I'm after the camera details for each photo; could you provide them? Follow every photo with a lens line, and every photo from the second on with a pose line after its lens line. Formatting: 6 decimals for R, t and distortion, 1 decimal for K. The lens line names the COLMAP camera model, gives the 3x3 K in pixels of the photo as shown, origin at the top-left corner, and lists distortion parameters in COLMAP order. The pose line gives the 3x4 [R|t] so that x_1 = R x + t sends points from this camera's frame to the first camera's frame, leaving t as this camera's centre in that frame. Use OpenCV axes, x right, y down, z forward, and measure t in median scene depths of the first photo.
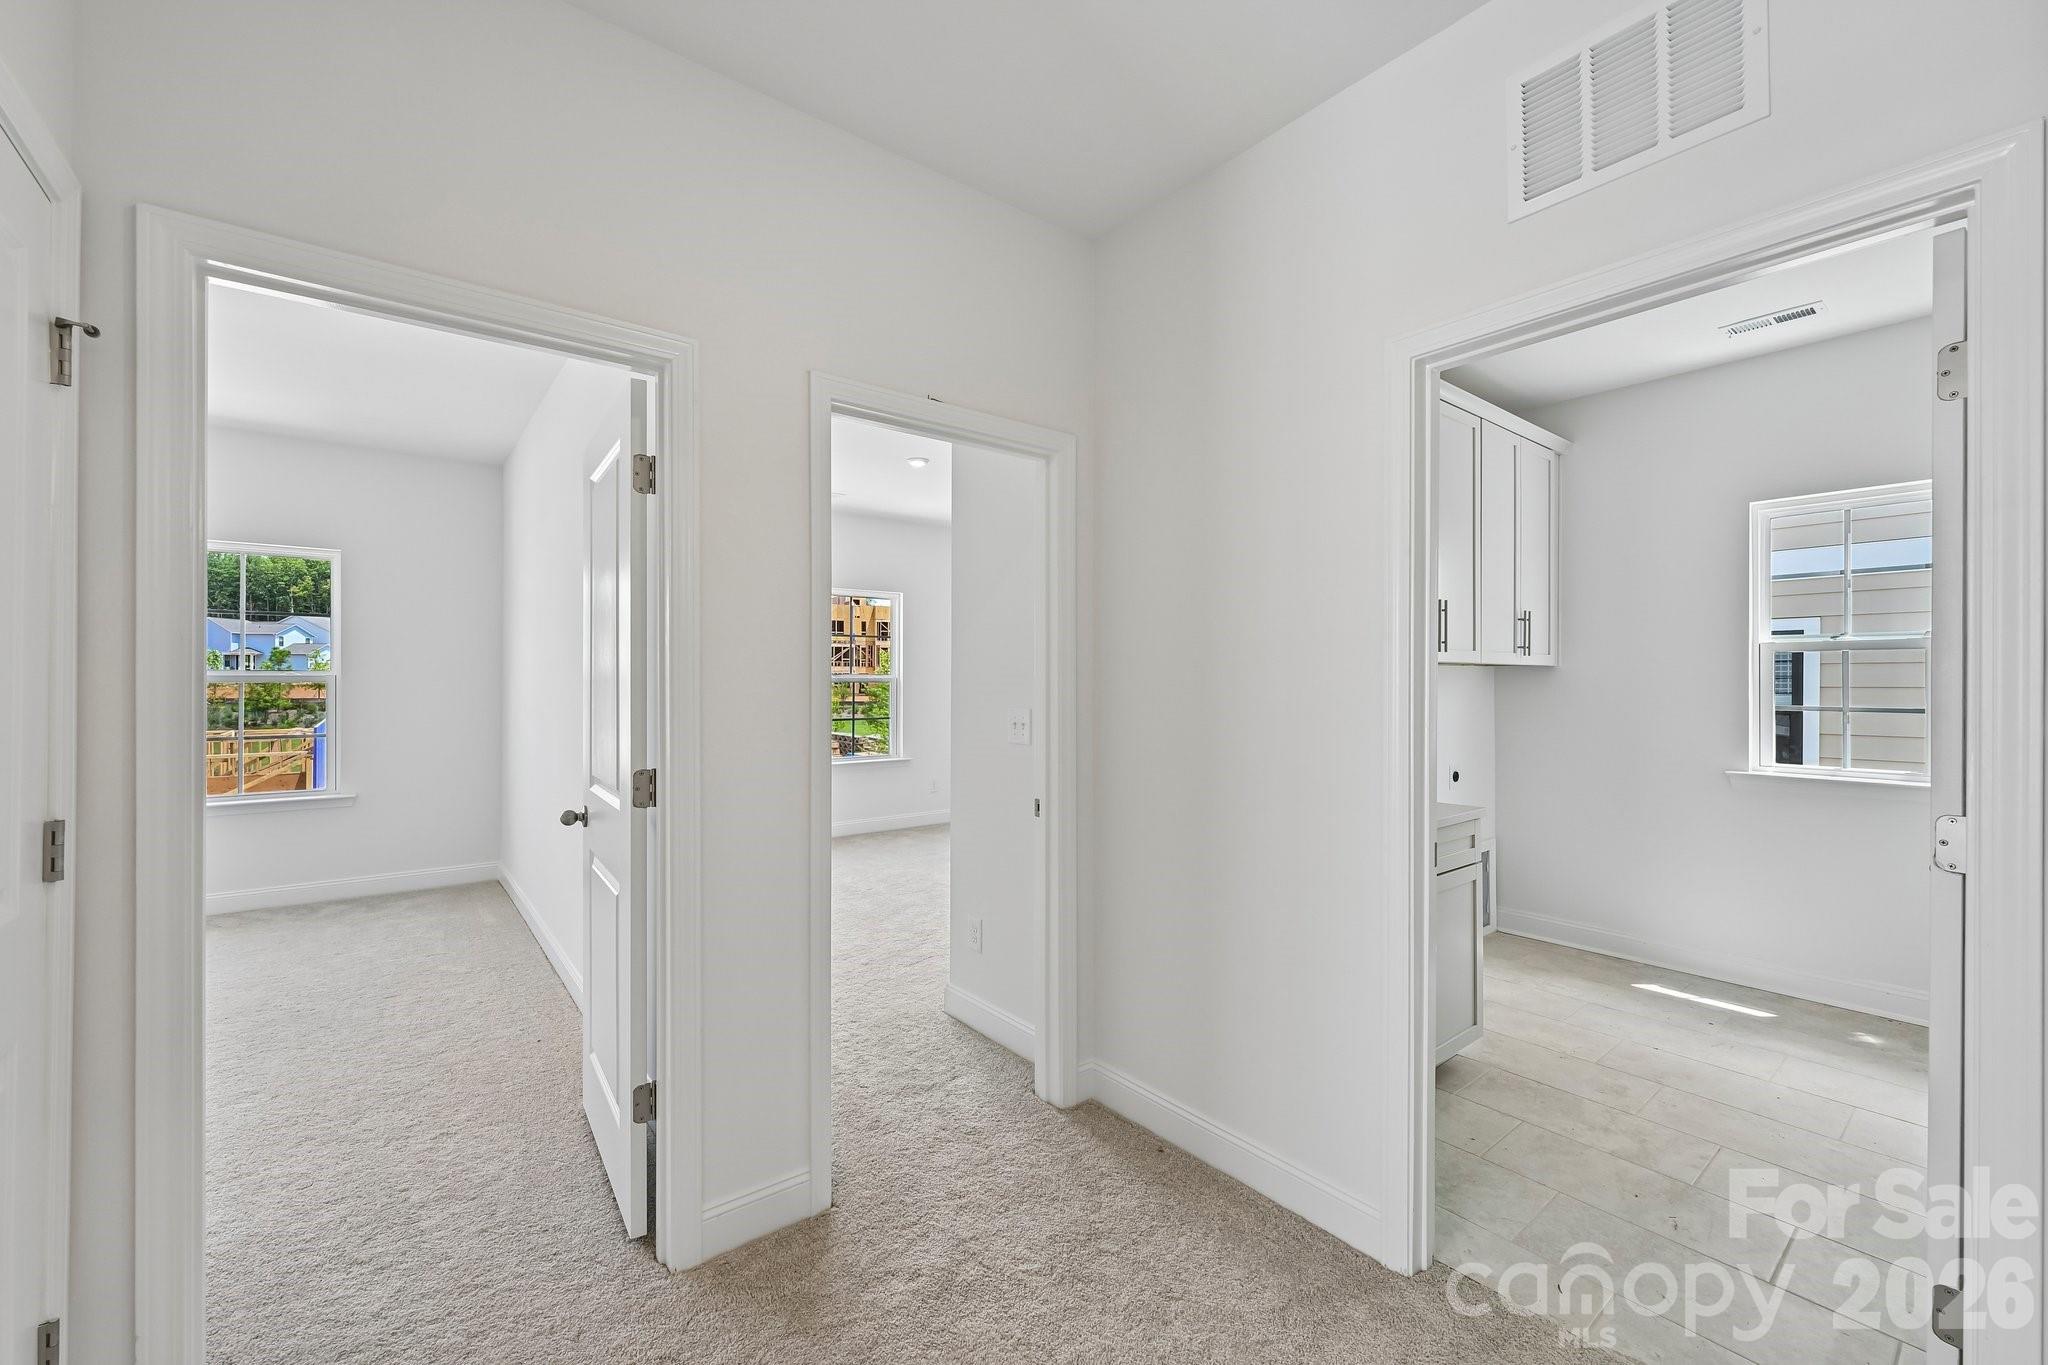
lens RADIAL K [[829.1, 0, 1015.1], [0, 829.1, 680.4], [0, 0, 1]] dist [0.007482, -0.000068]
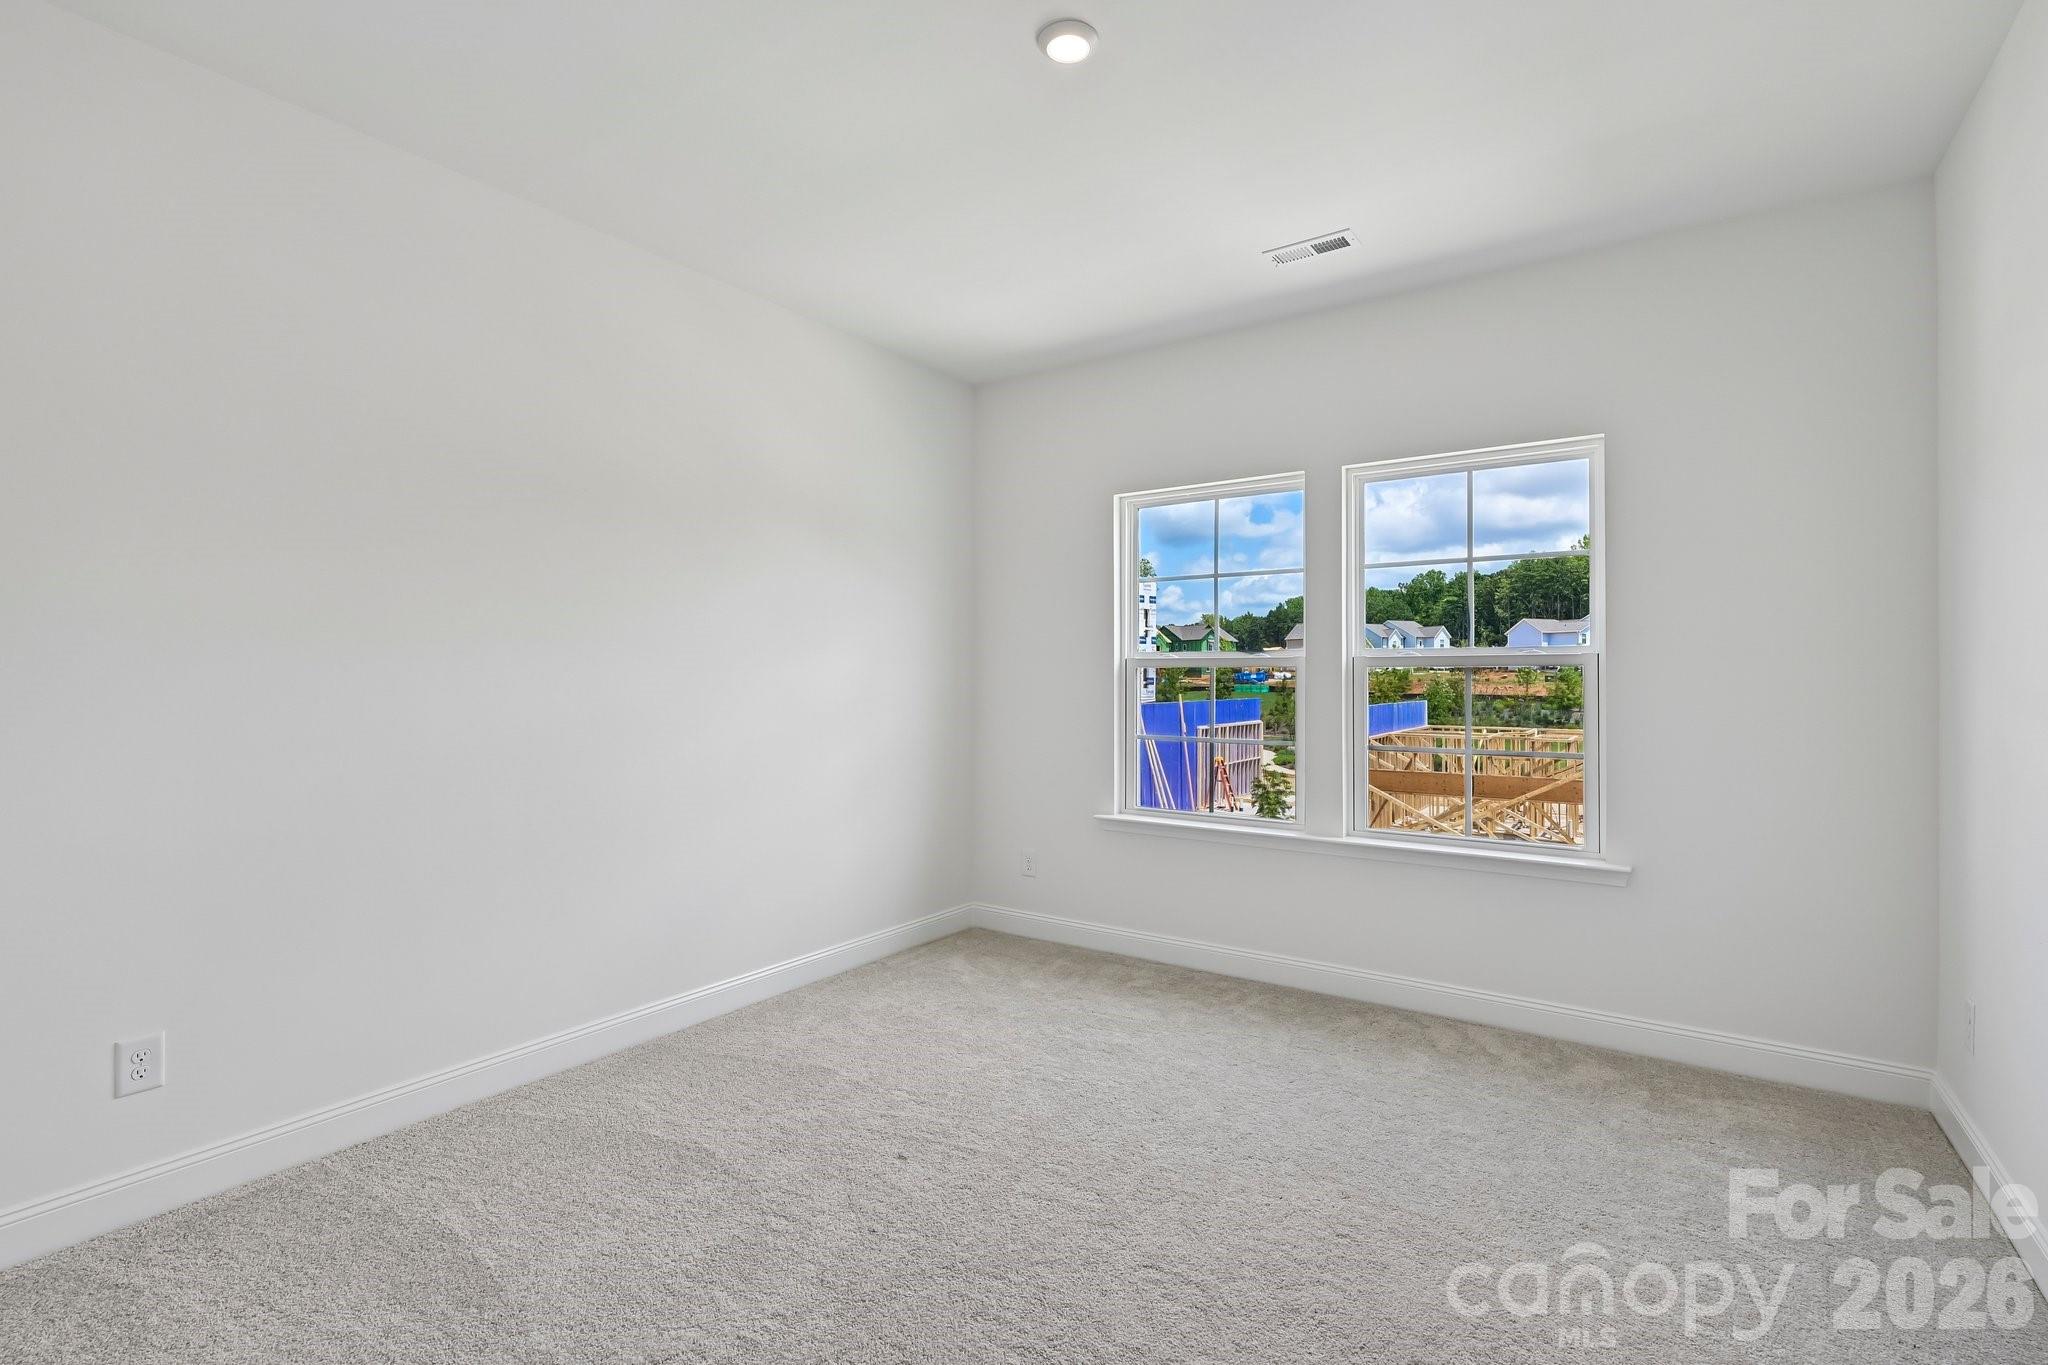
lens RADIAL K [[945.7, 0, 1025.3], [0, 945.7, 677.1], [0, 0, 1]] dist [0.000010, -0.000047]
pose [[0.307978, -0.005383, -0.951378, -0.415343], [0.003938, 0.999983, -0.004384, 0.014127], [0.951385, -0.002396, 0.307994, 0.556362]]
